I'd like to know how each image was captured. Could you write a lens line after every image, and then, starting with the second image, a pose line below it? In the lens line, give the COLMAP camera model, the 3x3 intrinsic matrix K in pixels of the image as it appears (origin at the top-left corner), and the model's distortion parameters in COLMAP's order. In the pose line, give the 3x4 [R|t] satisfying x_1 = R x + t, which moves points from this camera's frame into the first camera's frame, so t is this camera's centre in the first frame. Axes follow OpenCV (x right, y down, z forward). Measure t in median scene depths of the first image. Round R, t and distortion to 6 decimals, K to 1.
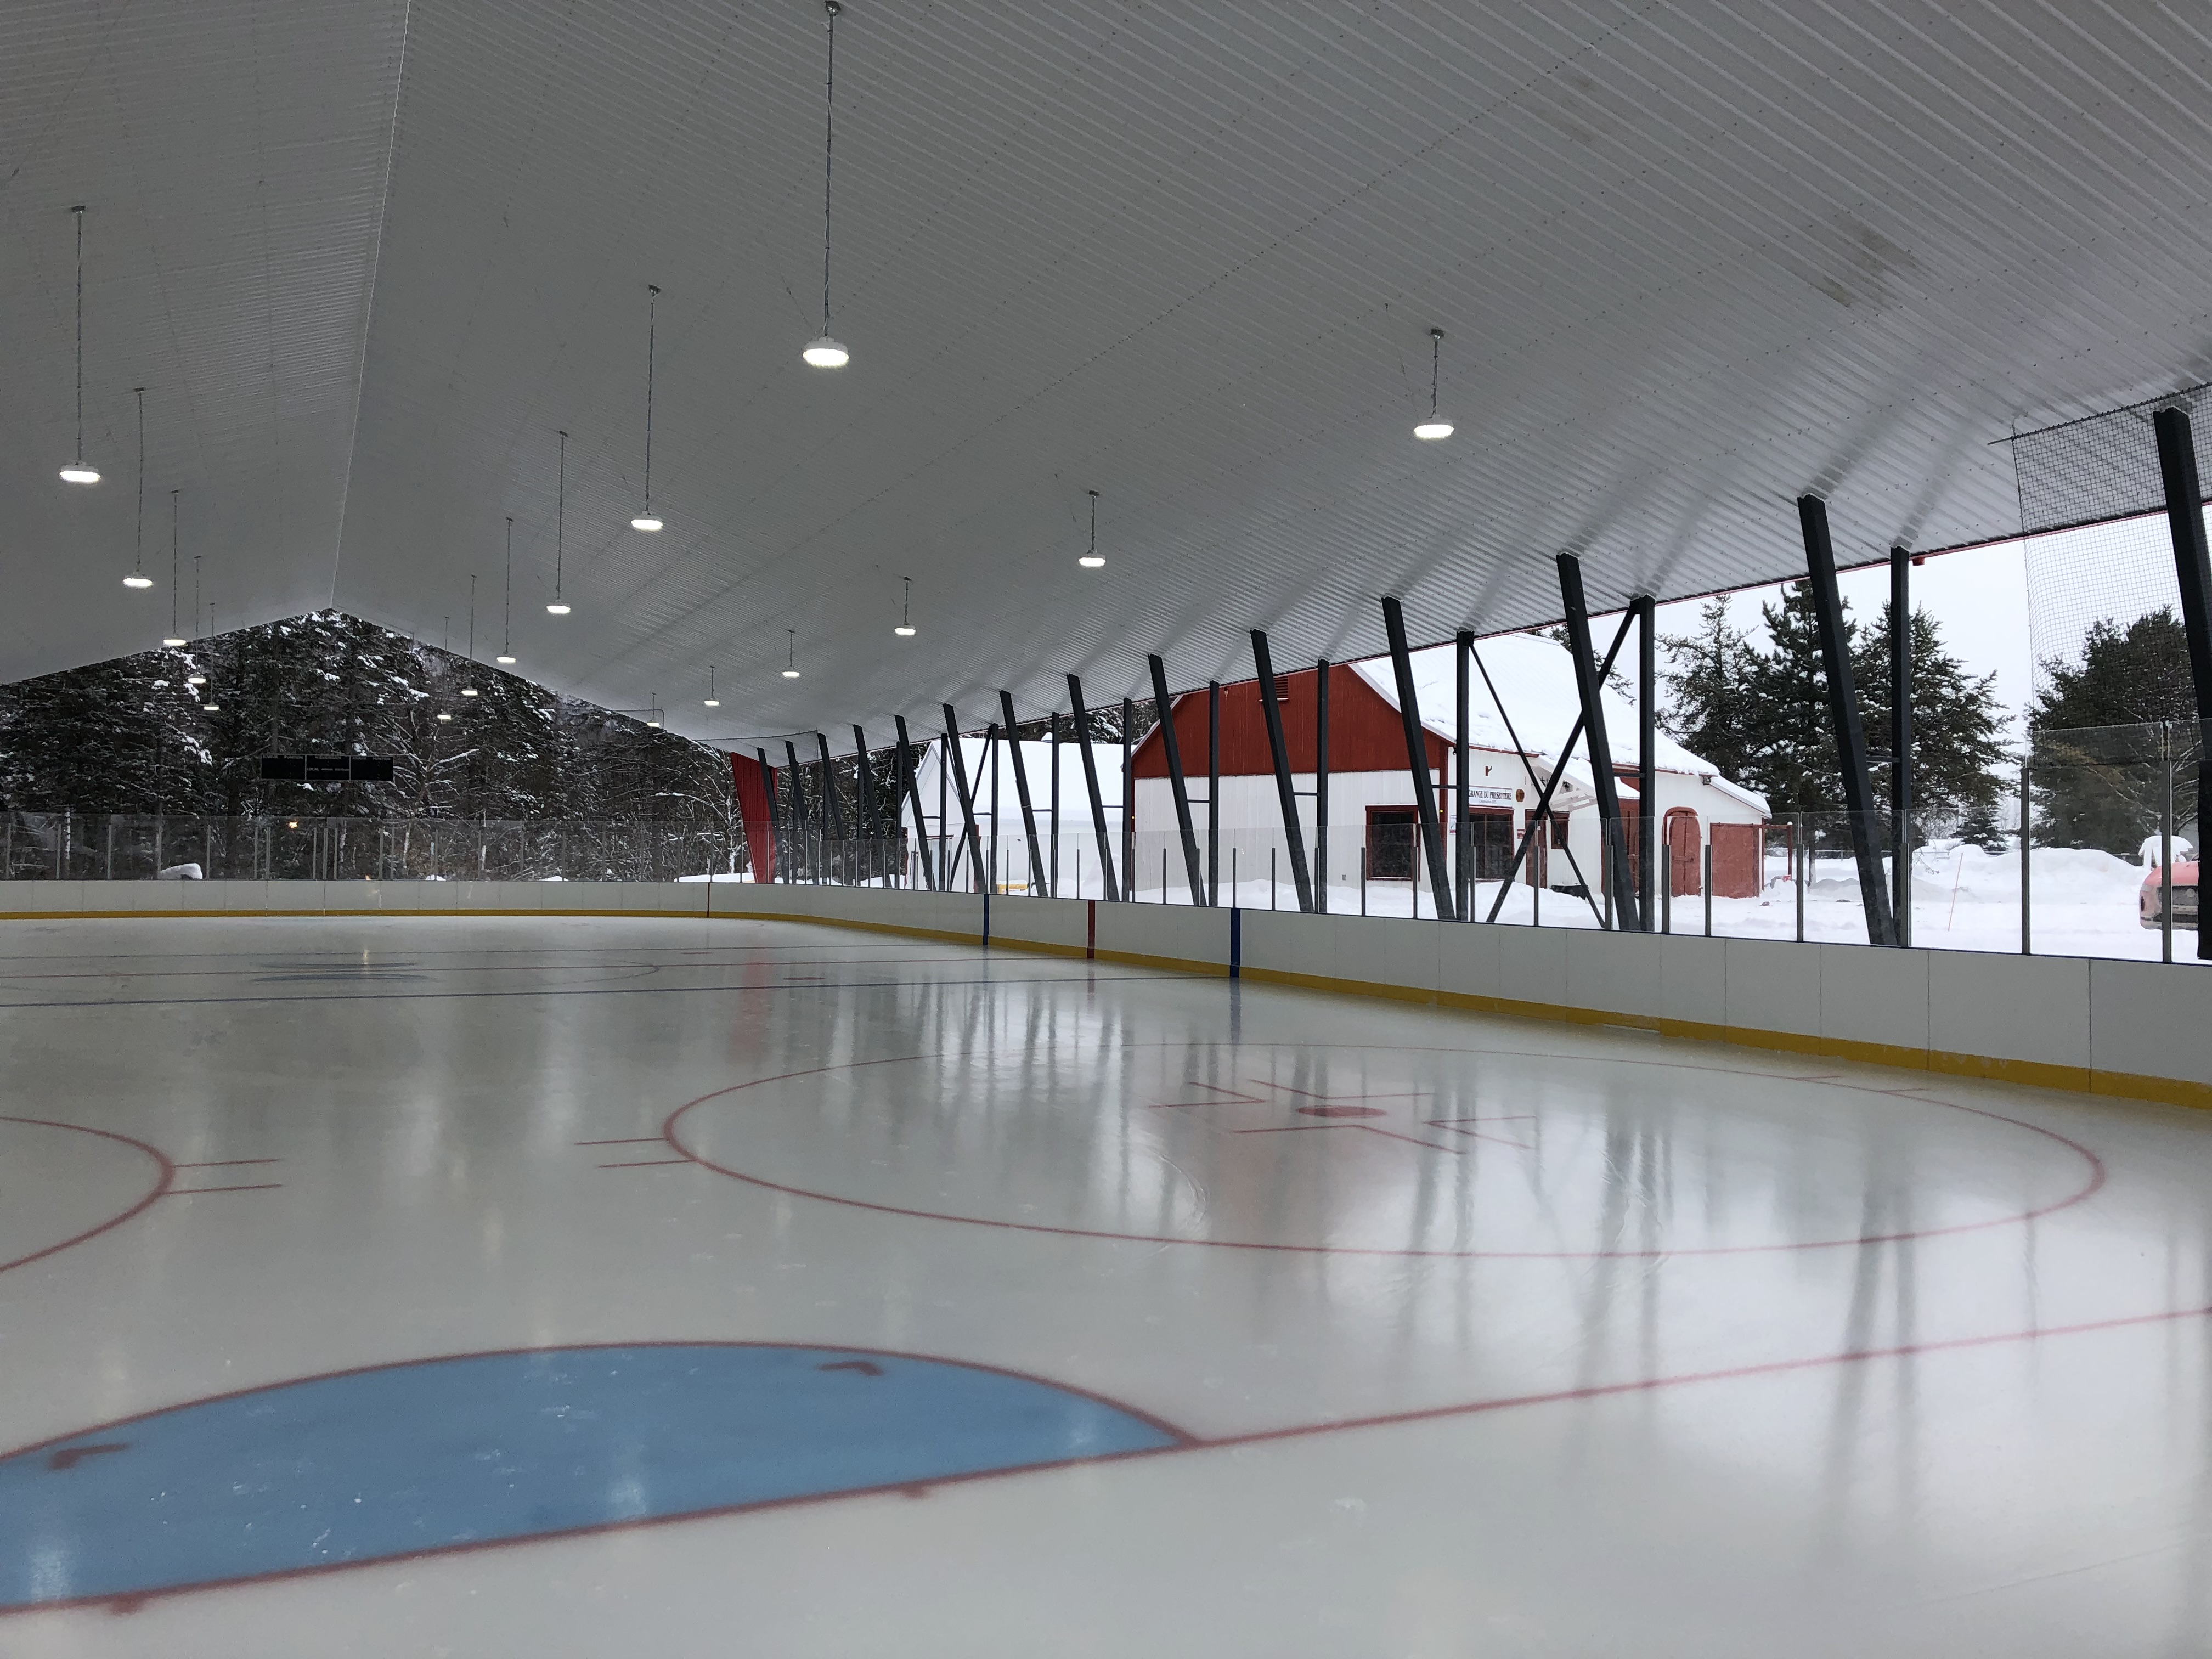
lens RADIAL K [[1804.6, 0, 1092.7], [0, 1804.6, 798.6], [0, 0, 1]] dist [0.126037, -0.244745]
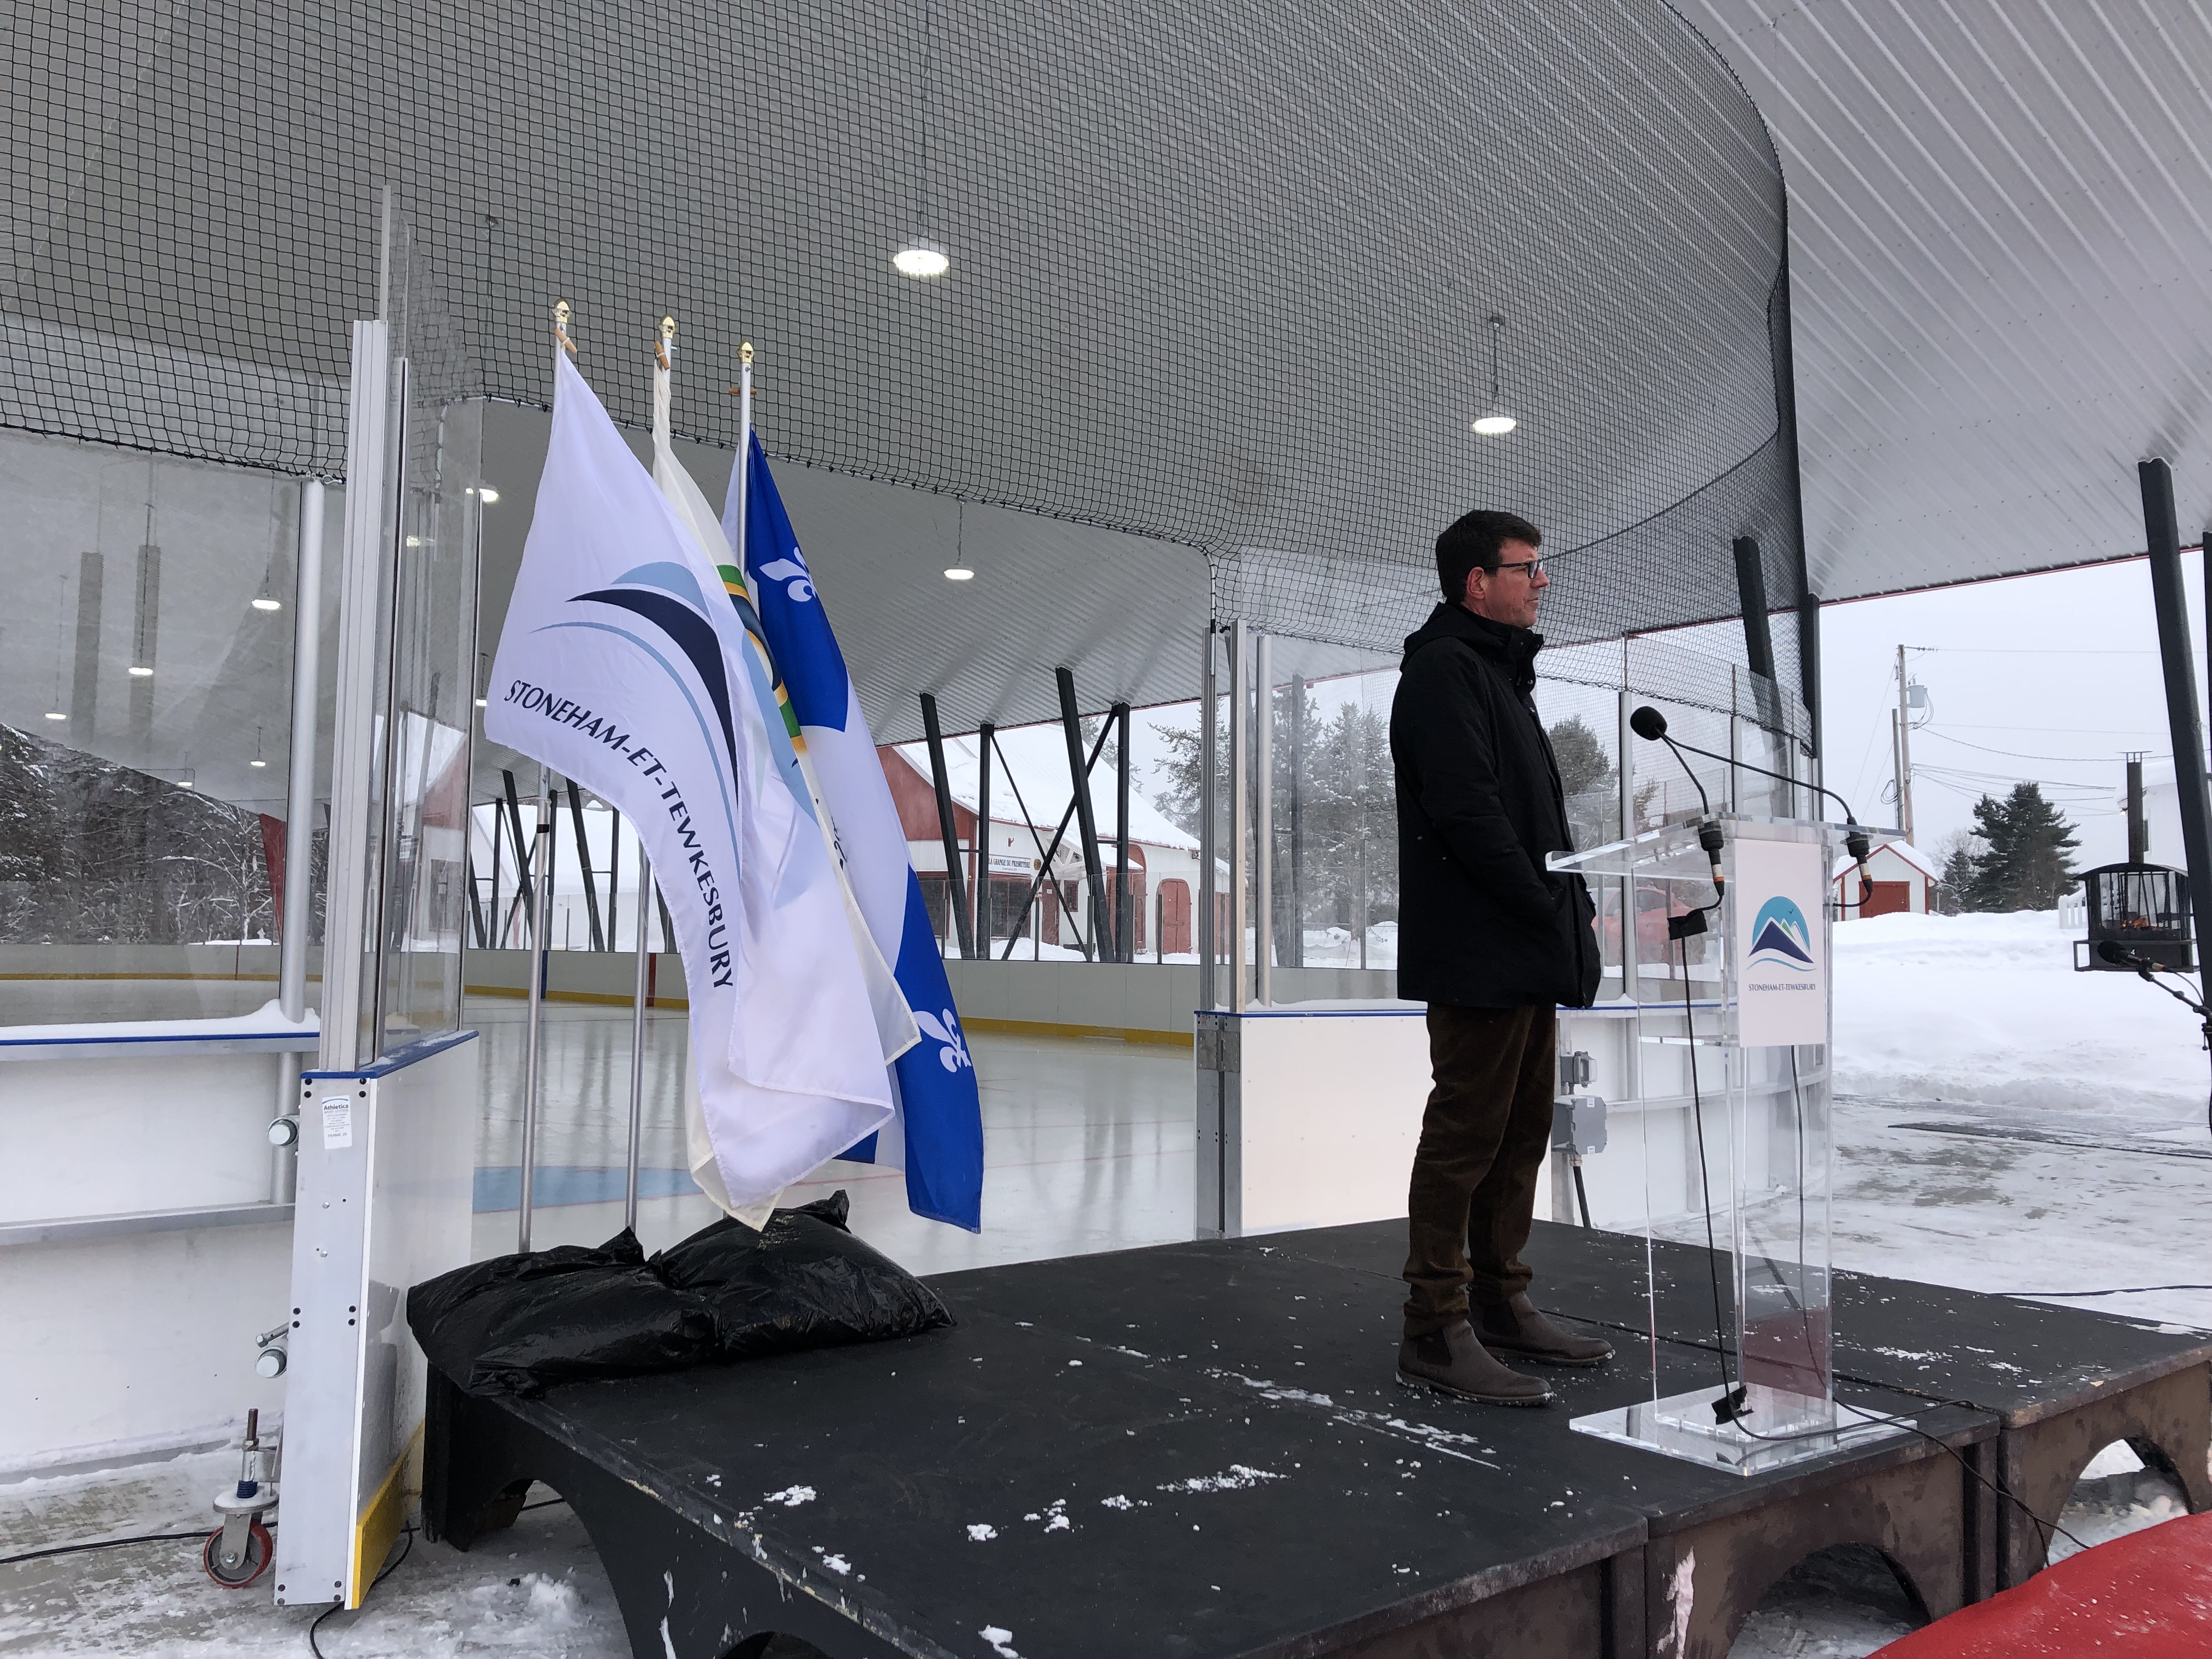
lens RADIAL K [[1804.6, 0, 1092.7], [0, 1804.6, 798.6], [0, 0, 1]] dist [0.126037, -0.244745]
pose [[0.967781, 0.023134, 0.250727, -0.015501], [-0.012648, 0.998980, -0.043353, 0.005073], [-0.251474, 0.038785, 0.967087, -0.101310]]
